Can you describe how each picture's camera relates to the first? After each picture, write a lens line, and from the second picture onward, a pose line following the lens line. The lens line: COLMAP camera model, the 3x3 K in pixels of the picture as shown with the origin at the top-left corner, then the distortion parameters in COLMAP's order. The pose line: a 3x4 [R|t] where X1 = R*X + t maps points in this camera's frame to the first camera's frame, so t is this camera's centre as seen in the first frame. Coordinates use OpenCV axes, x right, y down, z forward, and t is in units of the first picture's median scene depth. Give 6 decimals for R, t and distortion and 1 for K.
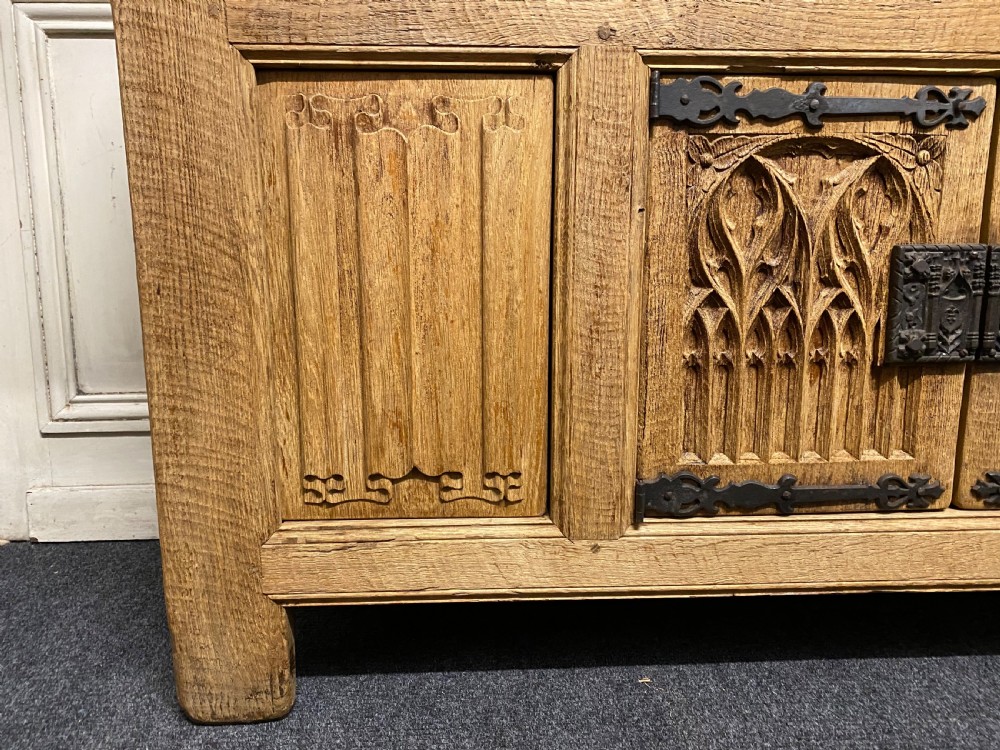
lens RADIAL K [[771.8, 0, 500.0], [0, 771.8, 375.0], [0, 0, 1]] dist [0.019173, -0.018222]
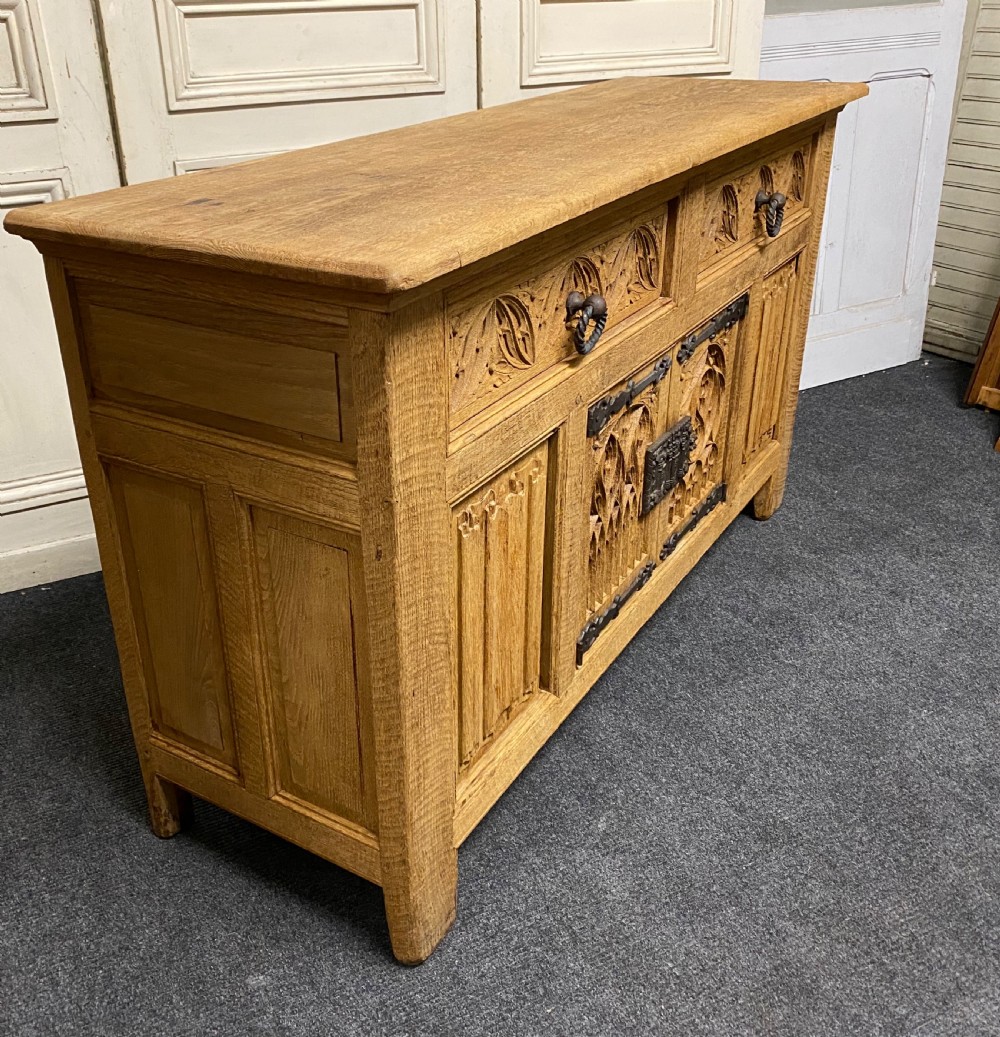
lens RADIAL K [[1070.7, 0, 424.7], [0, 1070.7, 510.3], [0, 0, 1]] dist [0.013205, -0.012023]
pose [[0.589444, -0.379323, 0.713211, -1.492112], [0.172020, 0.921585, 0.347979, -0.945537], [-0.789281, -0.082428, 0.608474, -0.045659]]
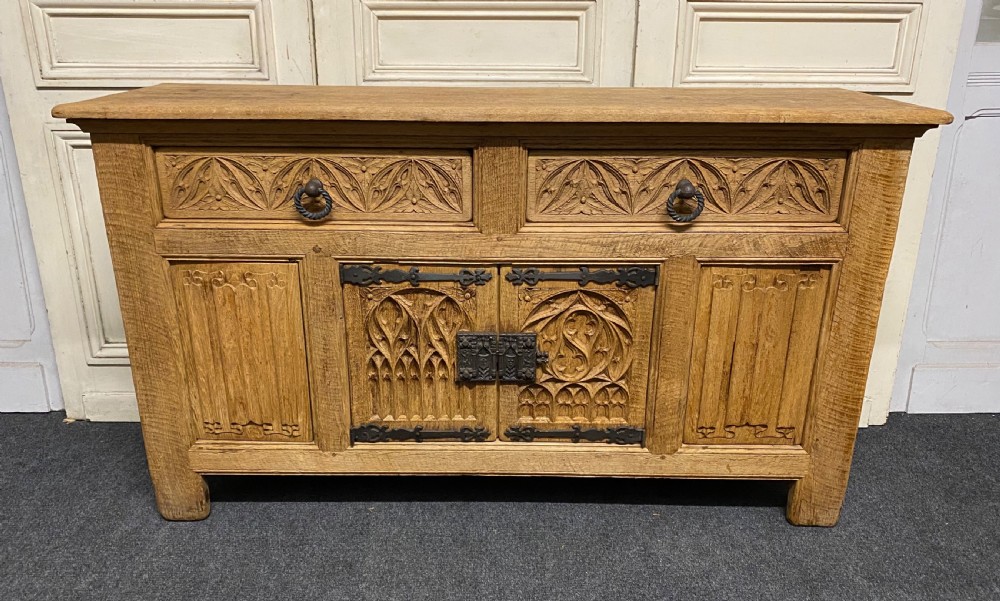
lens RADIAL K [[780.0, 0, 491.3], [0, 780.0, 323.8], [0, 0, 1]] dist [0.095323, -0.127115]
pose [[0.998329, 0.025266, -0.051962, 0.731614], [-0.015411, 0.983180, 0.181989, -0.611754], [0.055686, -0.180884, 0.981927, -1.234184]]
